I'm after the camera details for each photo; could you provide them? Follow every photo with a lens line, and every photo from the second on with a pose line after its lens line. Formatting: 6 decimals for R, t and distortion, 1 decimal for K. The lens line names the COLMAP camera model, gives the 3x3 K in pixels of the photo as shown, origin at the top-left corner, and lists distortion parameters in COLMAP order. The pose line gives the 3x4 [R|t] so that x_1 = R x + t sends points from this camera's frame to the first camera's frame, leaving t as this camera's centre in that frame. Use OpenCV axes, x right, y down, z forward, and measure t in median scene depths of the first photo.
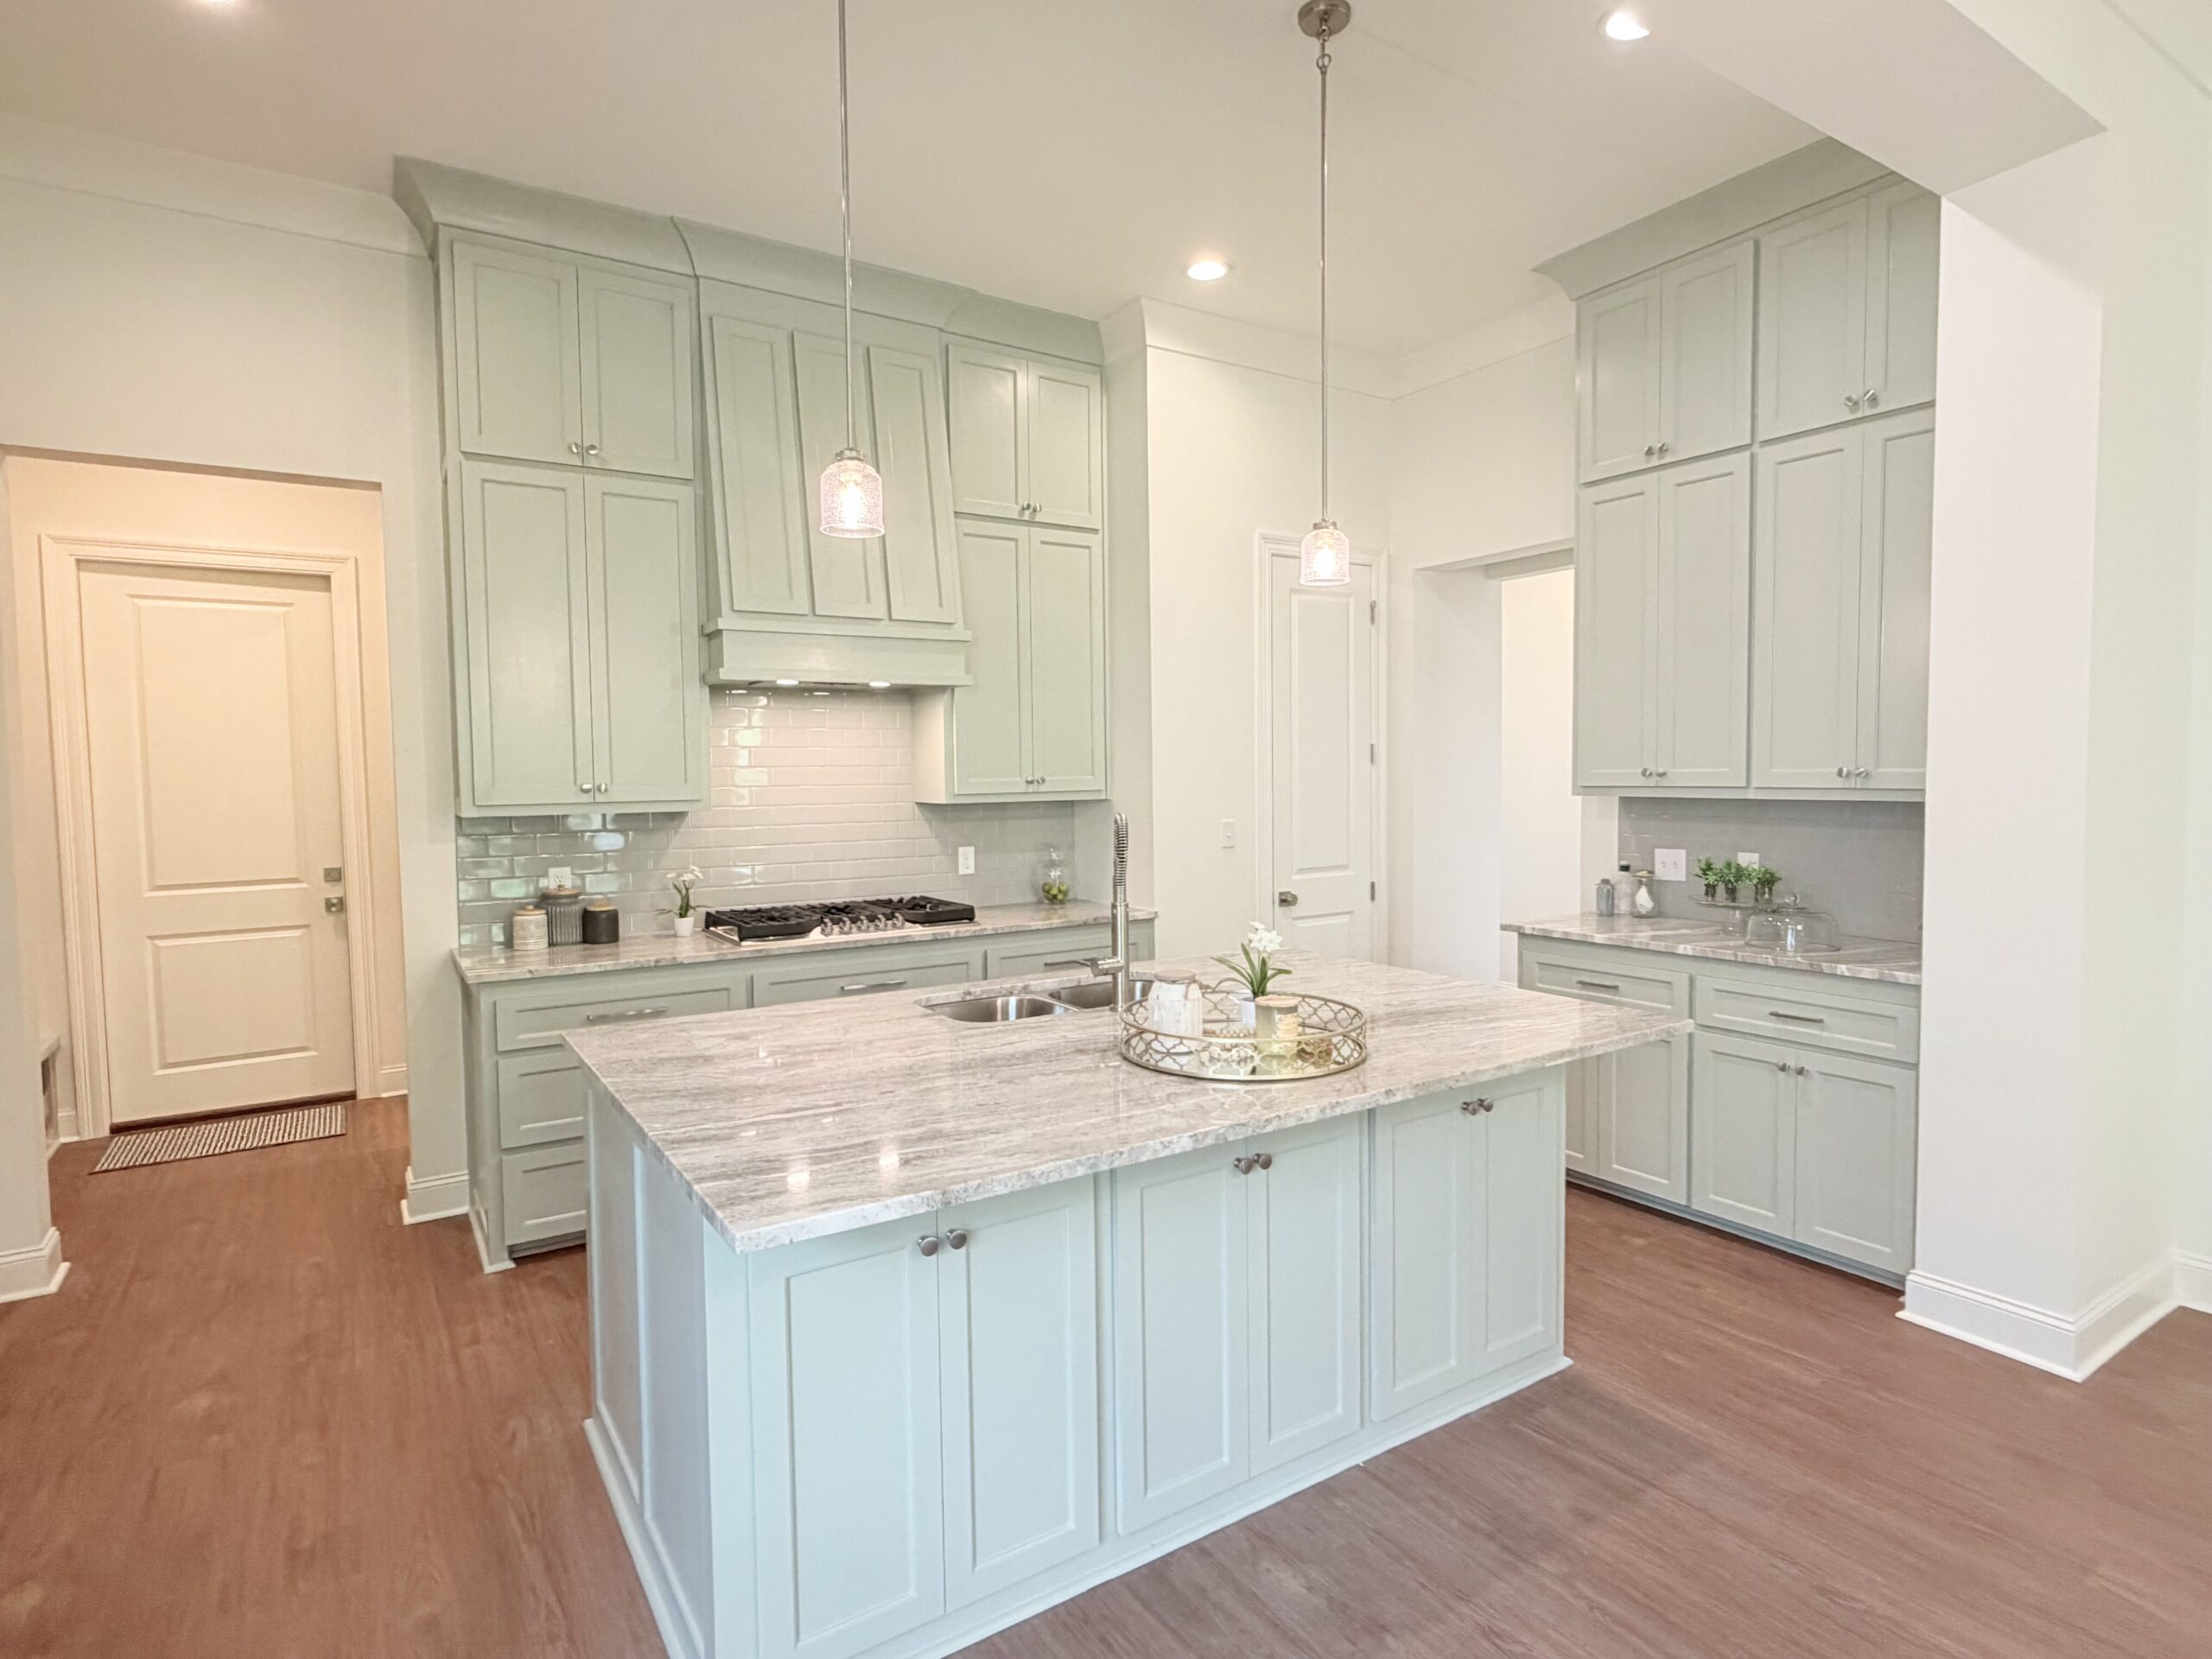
lens RADIAL K [[1161.4, 0, 1100.8], [0, 1161.4, 827.7], [0, 0, 1]] dist [0.002597, 0.002398]
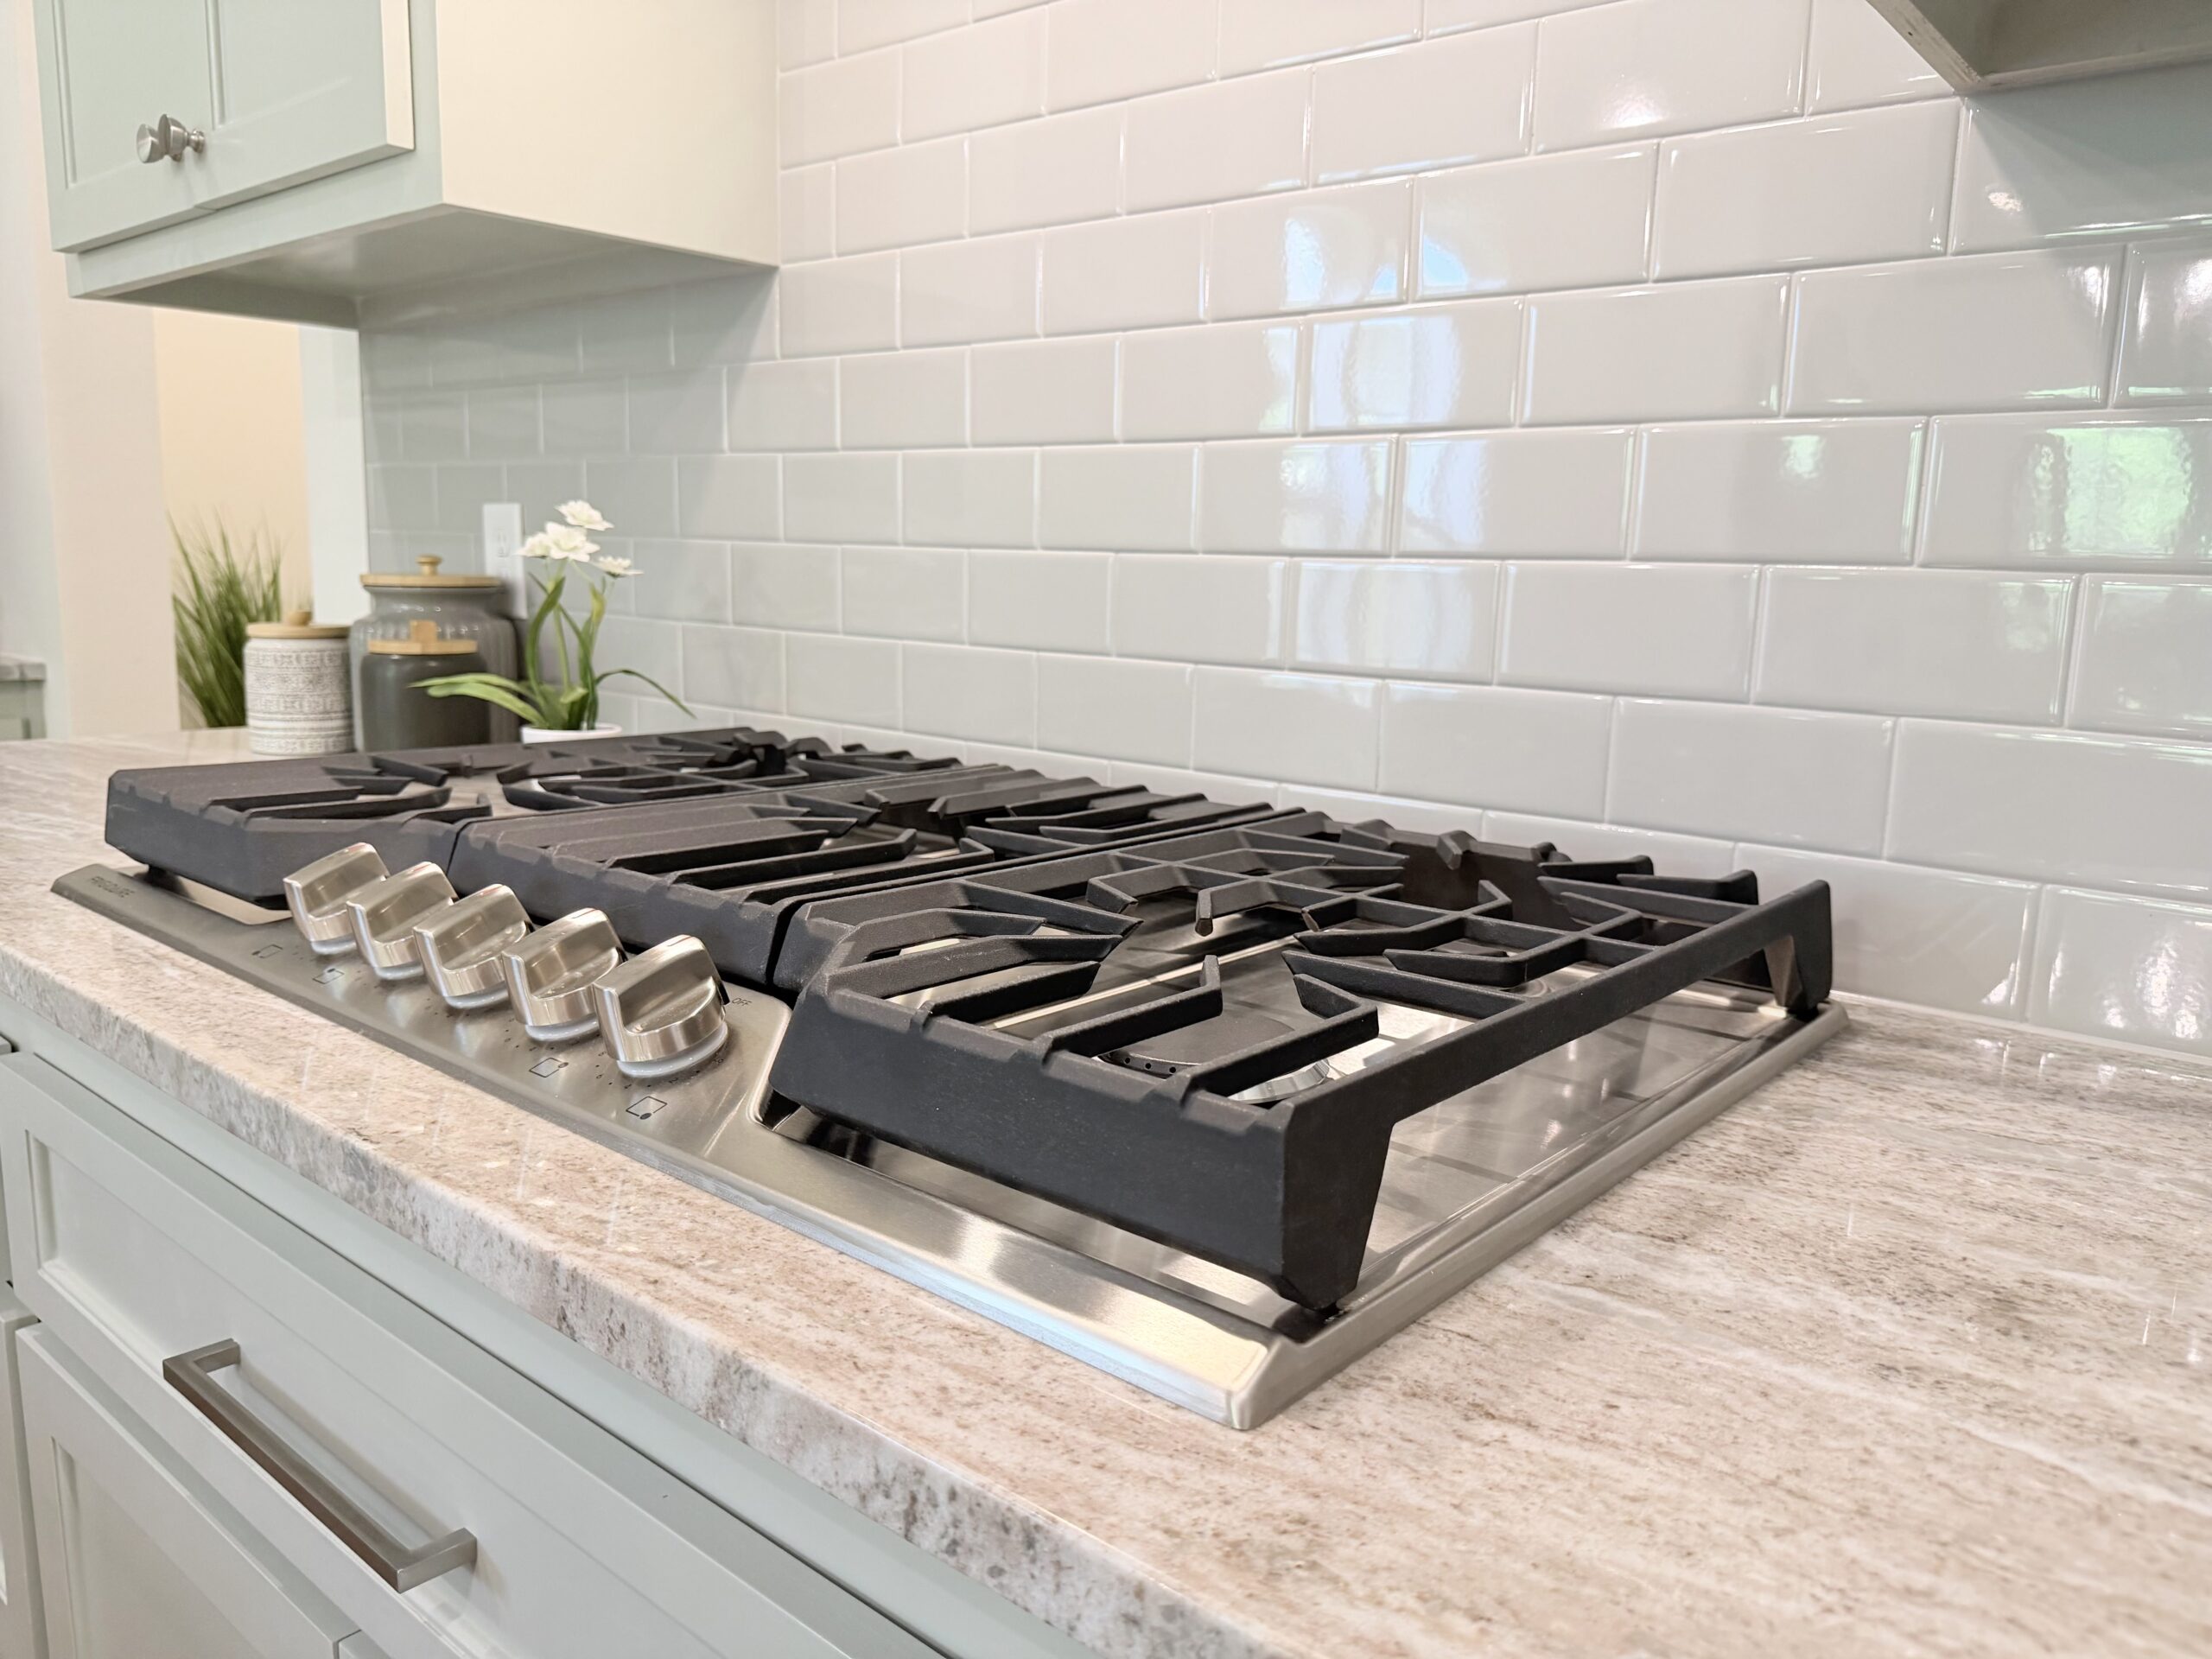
lens RADIAL K [[1600.2, 0, 1110.2], [0, 1600.2, 828.2], [0, 0, 1]] dist [0.003484, 0.006900]
pose [[0.275856, 0.178126, -0.944550, -0.024055], [-0.077254, 0.983609, 0.162930, 0.037977], [0.958089, 0.028025, 0.285096, 1.045871]]
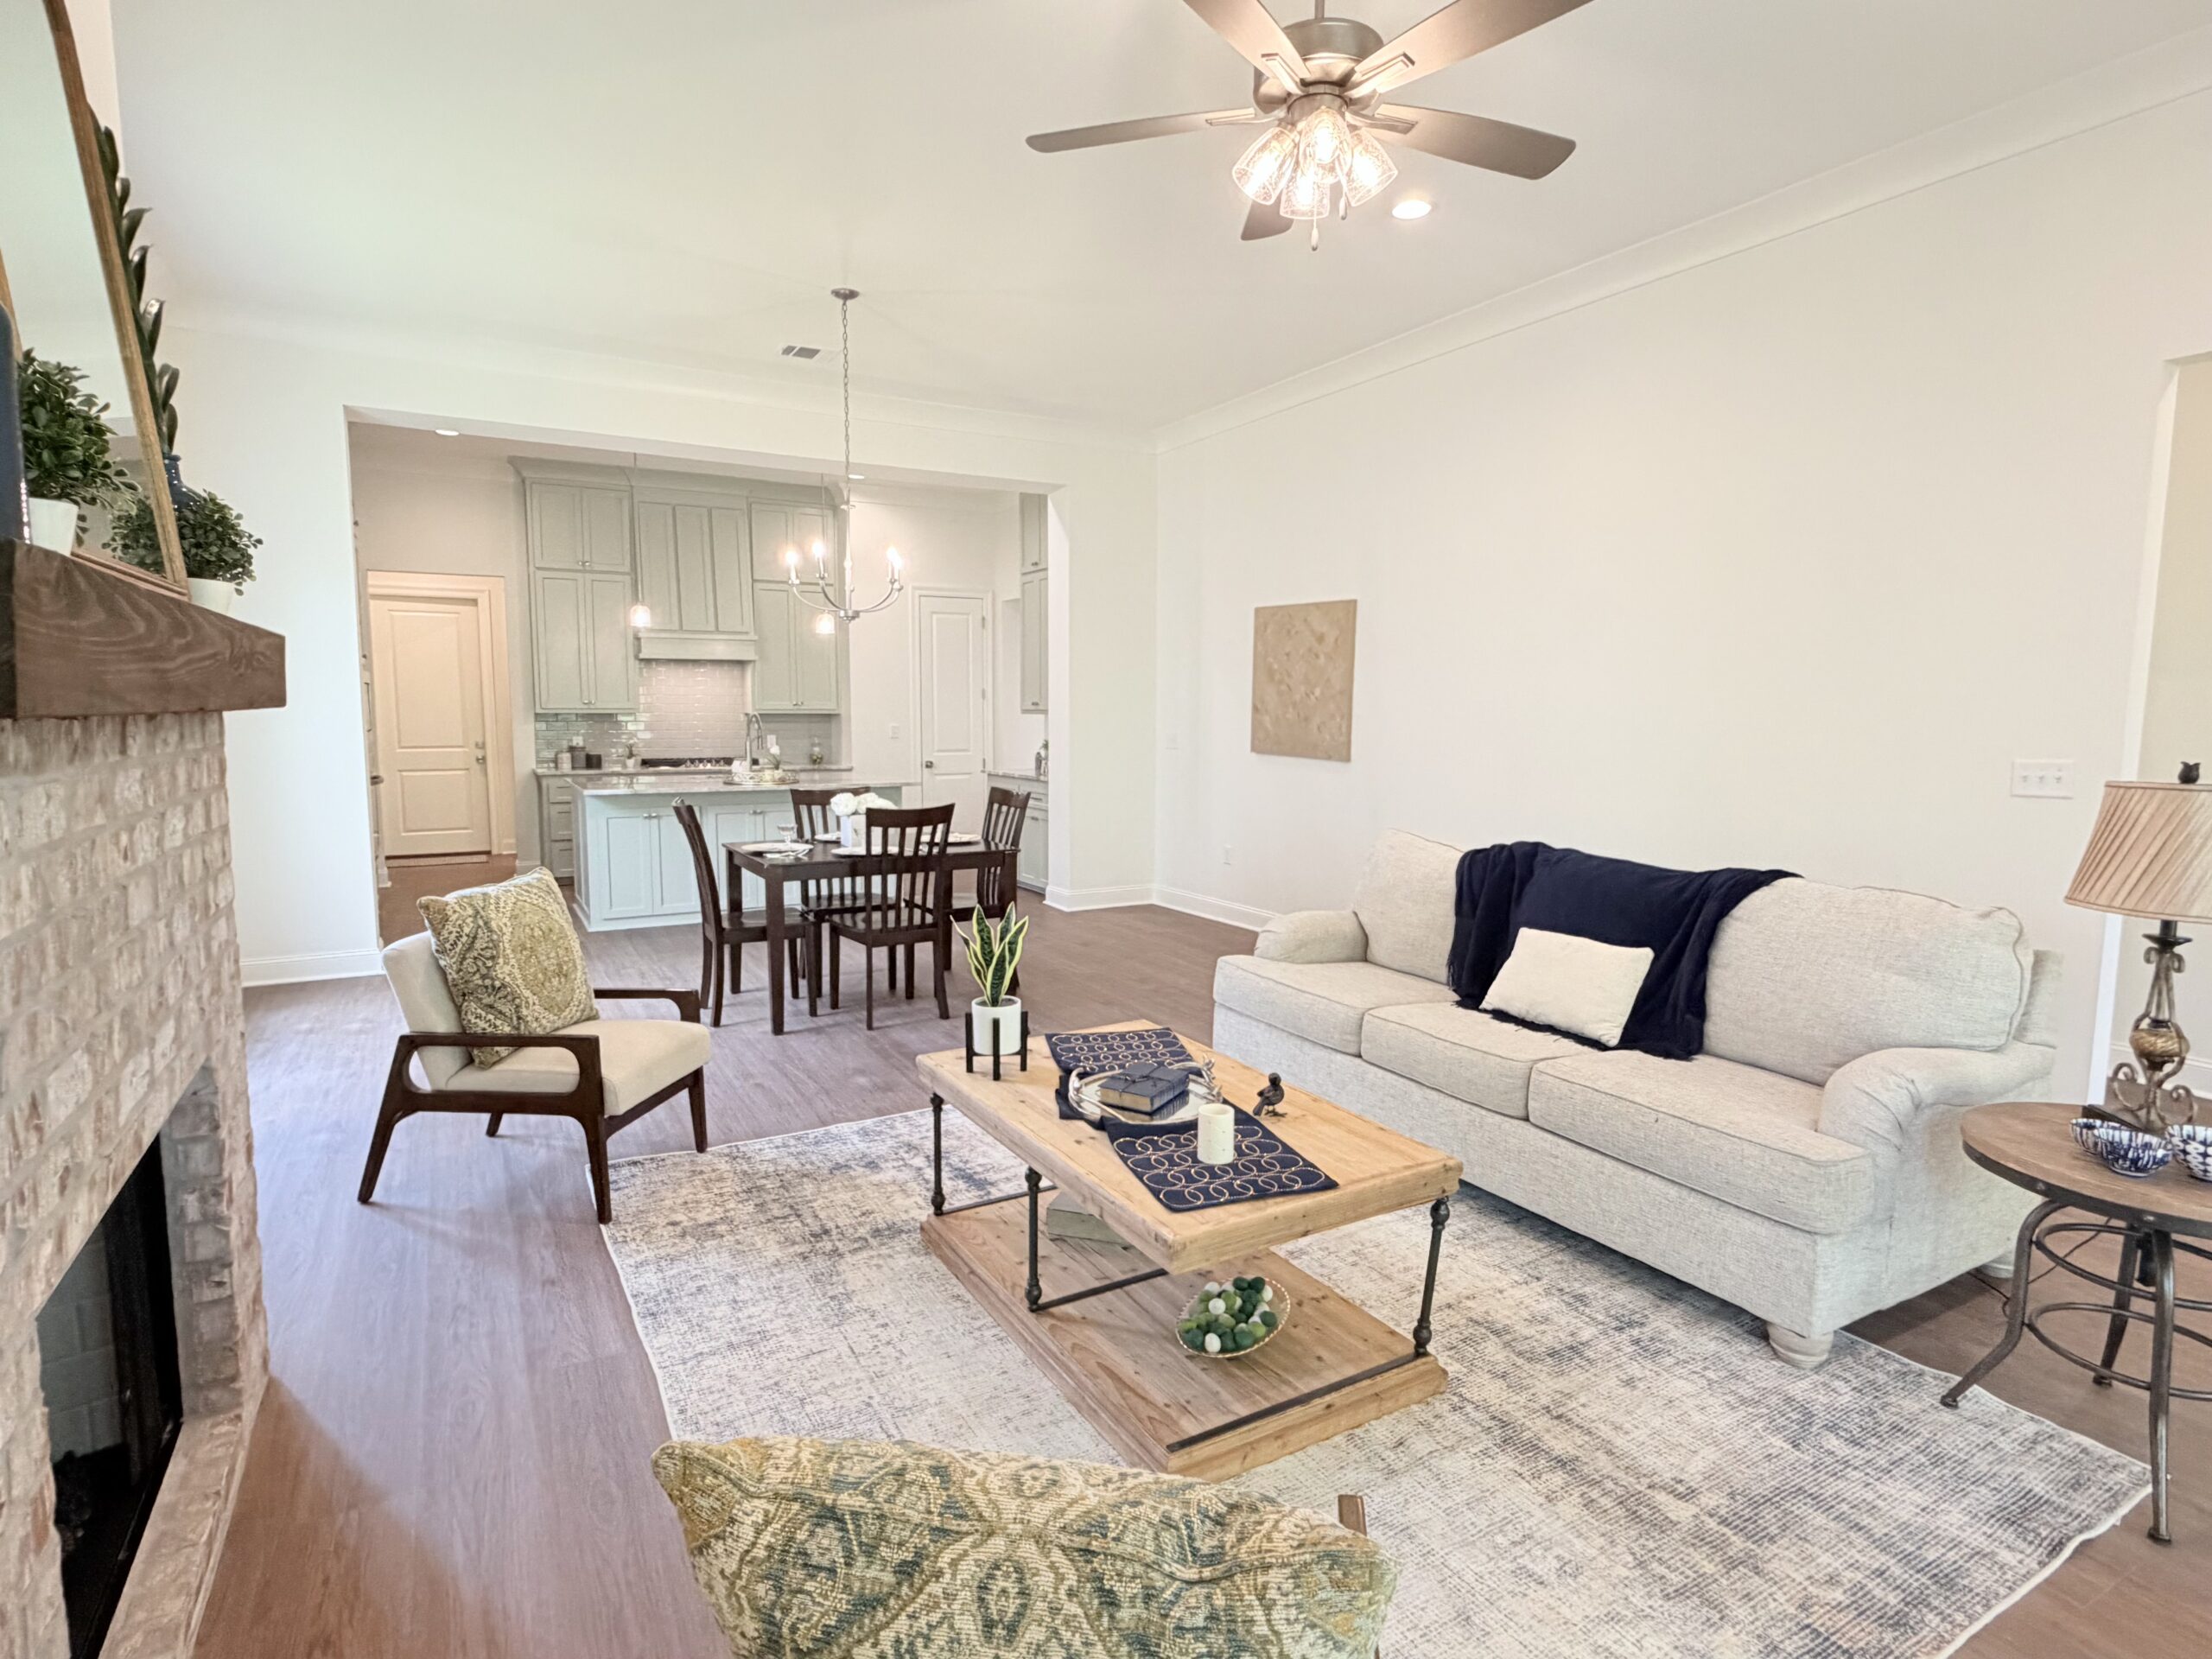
lens RADIAL K [[1161.4, 0, 1108.7], [0, 1161.4, 827.4], [0, 0, 1]] dist [0.002597, 0.002398]
pose [[0.997879, 0.023213, -0.060815, 0.767992], [-0.020011, 0.998407, 0.052747, 0.073736], [0.061942, -0.051418, 0.996754, -1.311089]]
